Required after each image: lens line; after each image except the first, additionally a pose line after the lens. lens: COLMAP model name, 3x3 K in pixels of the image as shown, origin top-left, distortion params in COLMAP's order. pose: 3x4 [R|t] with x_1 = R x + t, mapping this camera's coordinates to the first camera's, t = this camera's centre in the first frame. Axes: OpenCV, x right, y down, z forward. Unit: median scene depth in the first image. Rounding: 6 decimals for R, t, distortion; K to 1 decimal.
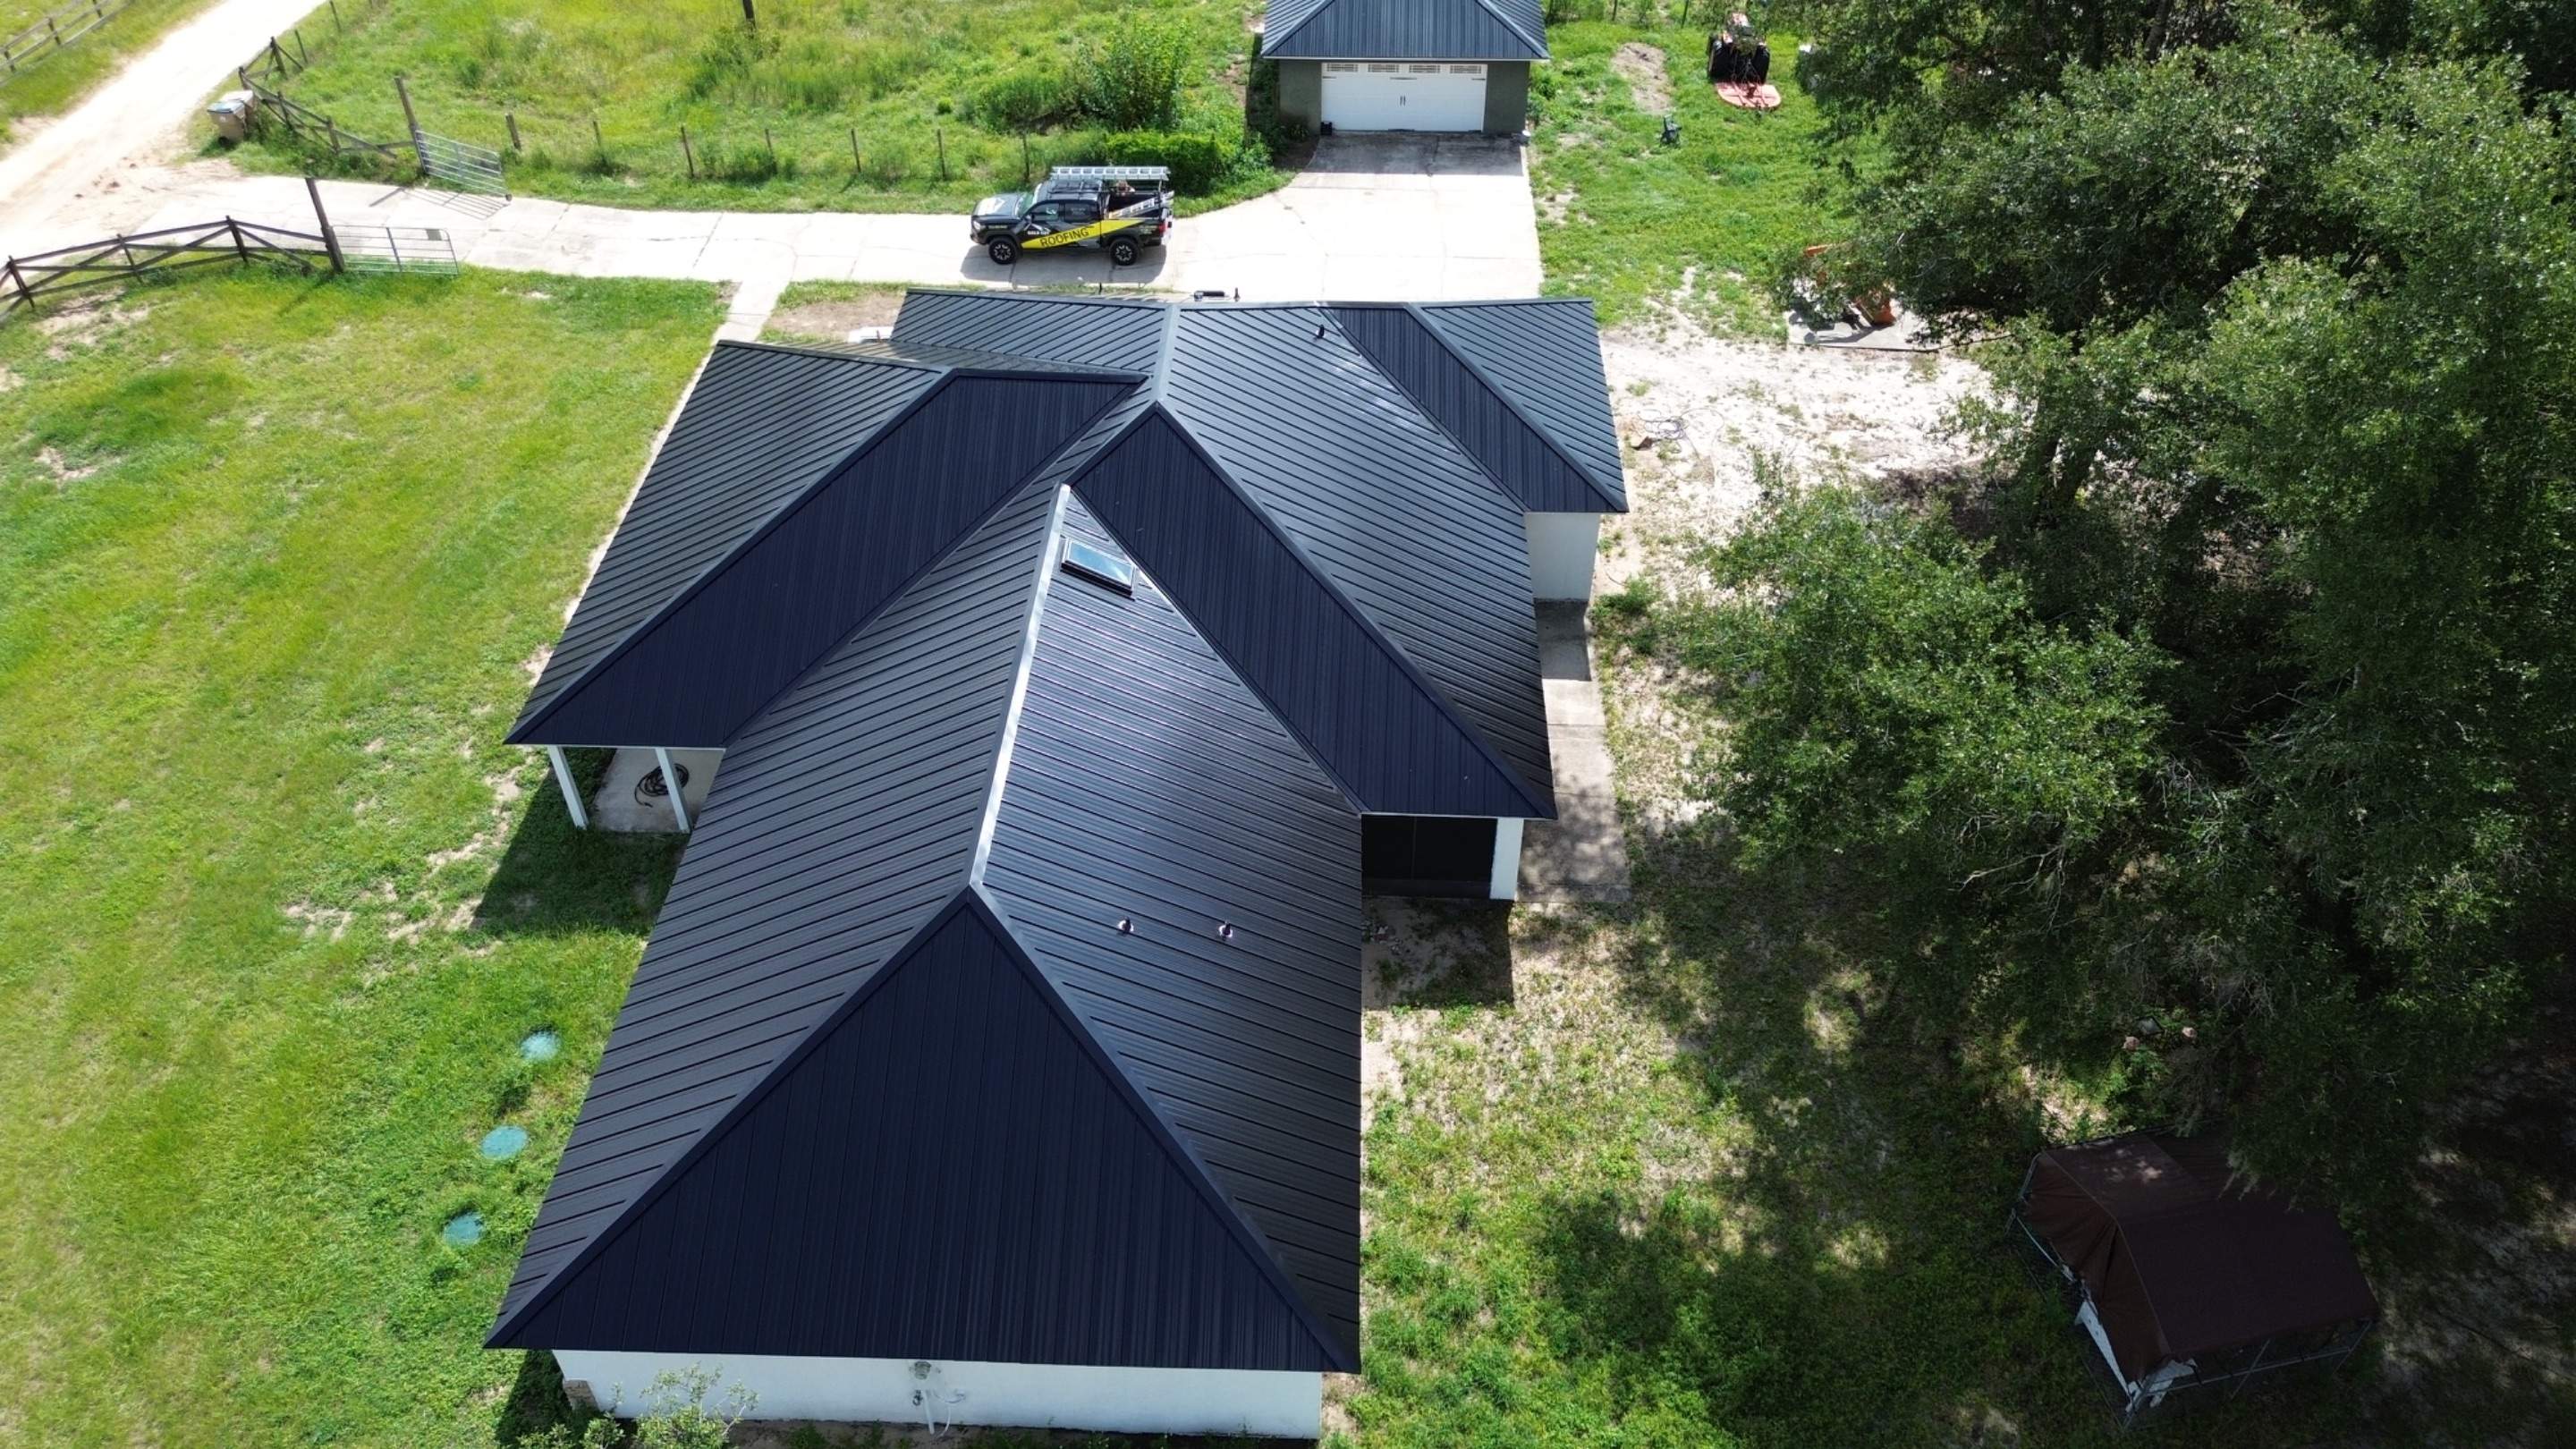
lens RADIAL K [[1828.4, 0, 1279.1], [0, 1828.4, 735.1], [0, 0, 1]] dist [0.059219, -0.050468]
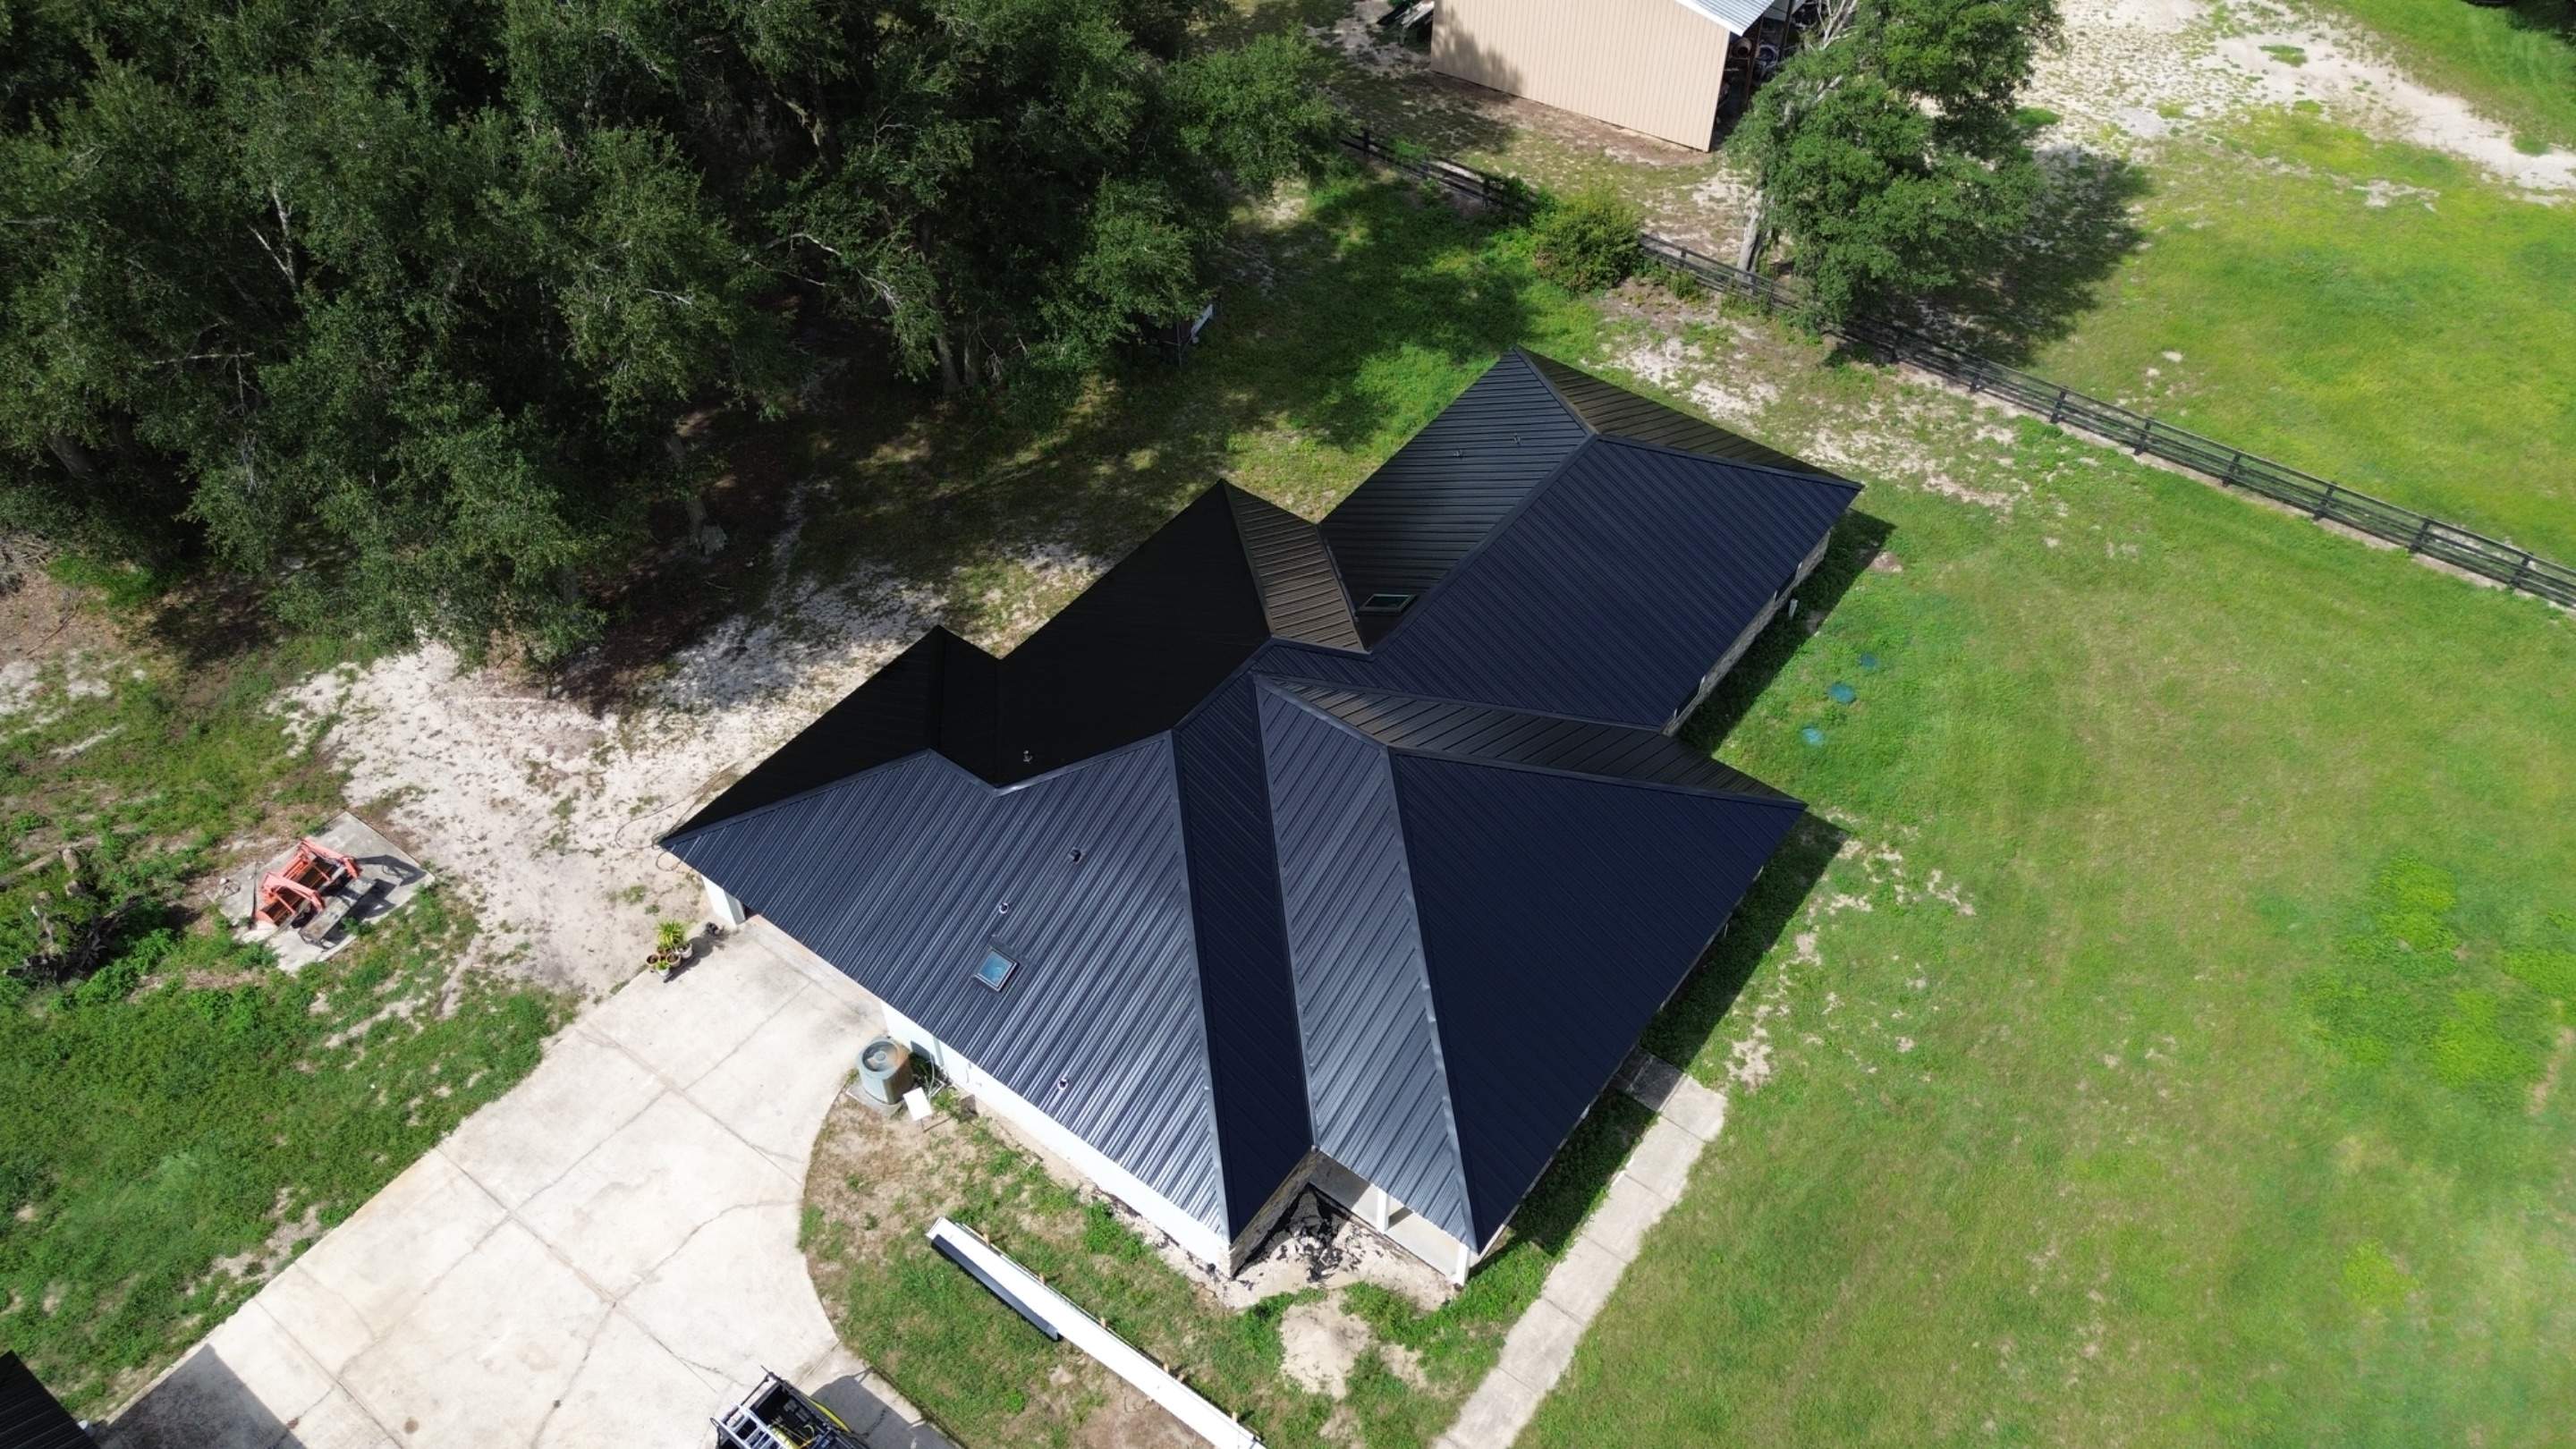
lens RADIAL K [[1828.4, 0, 1279.1], [0, 1828.4, 735.1], [0, 0, 1]] dist [0.059219, -0.050468]
pose [[-0.821985, -0.411875, 0.393318, -0.519660], [0.383150, 0.111018, 0.916990, -1.162879], [-0.421351, 0.904452, 0.066554, 0.881029]]
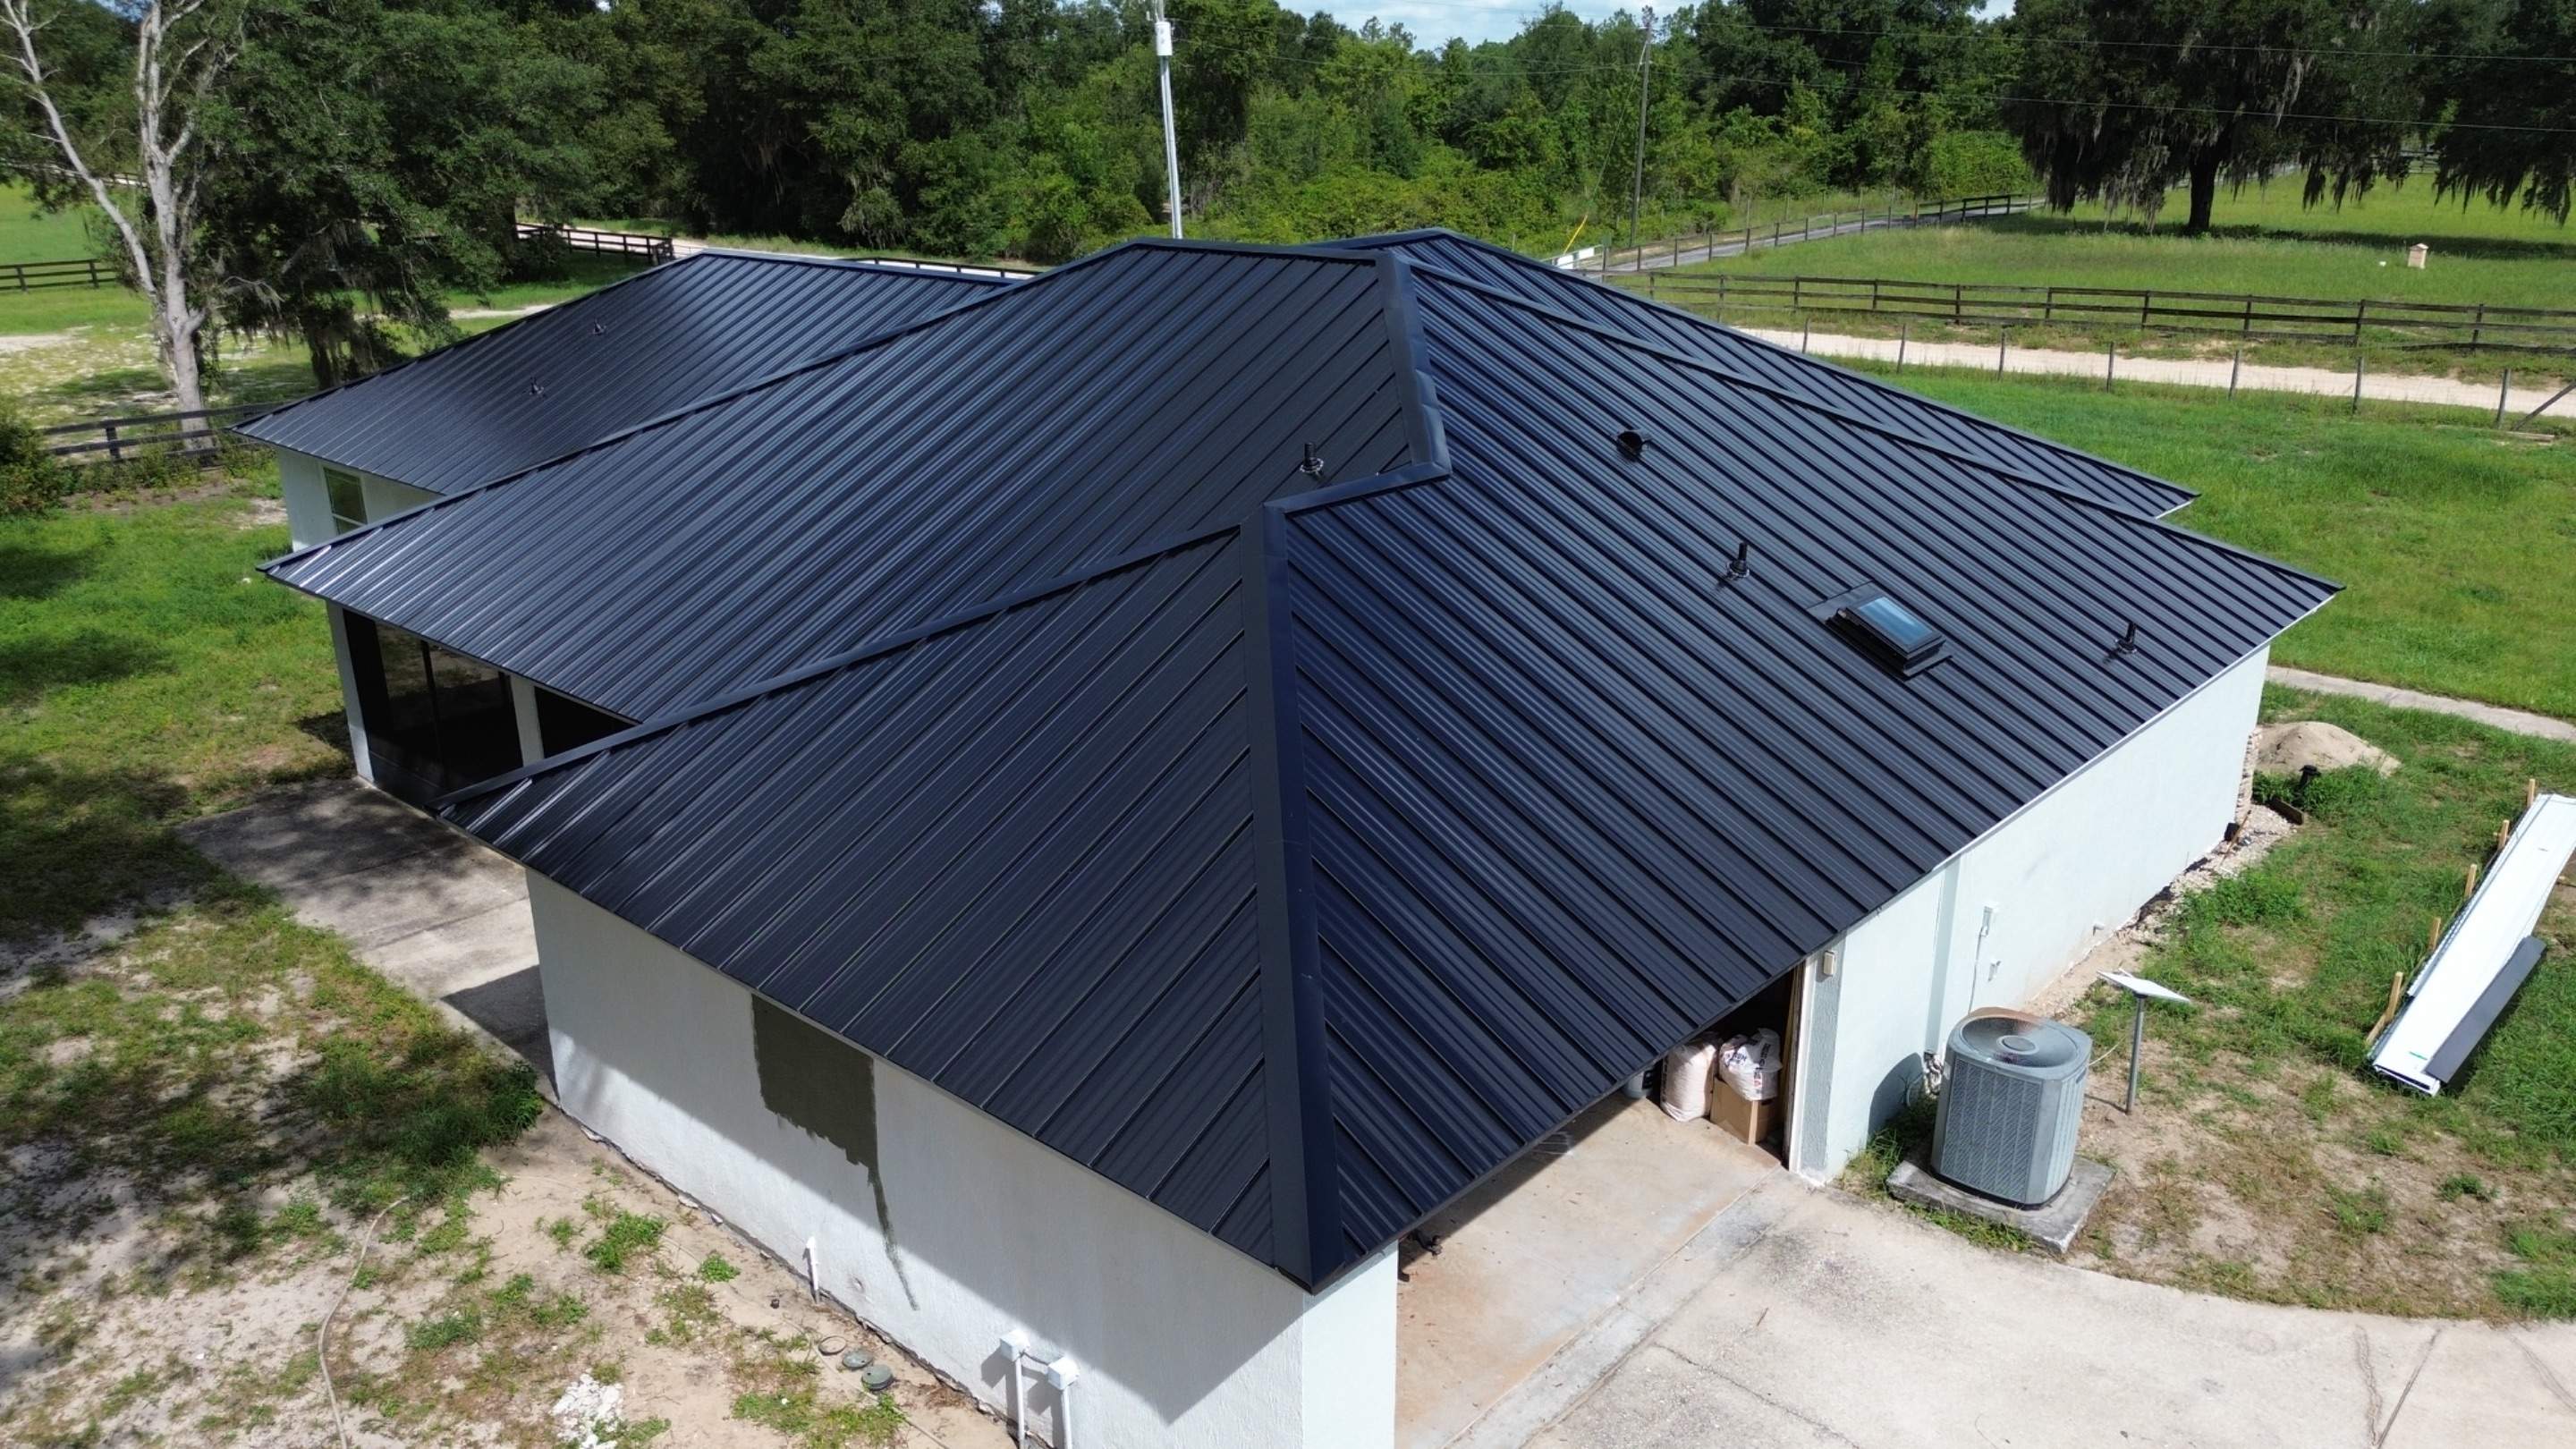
lens RADIAL K [[1847.0, 0, 1278.6], [0, 1847.0, 720.4], [0, 0, 1]] dist [0.067931, -0.066436]
pose [[-0.646132, 0.256302, -0.718904, 0.345192], [-0.497136, 0.573371, 0.651231, -0.462022], [0.579110, 0.778174, -0.243056, 1.171690]]
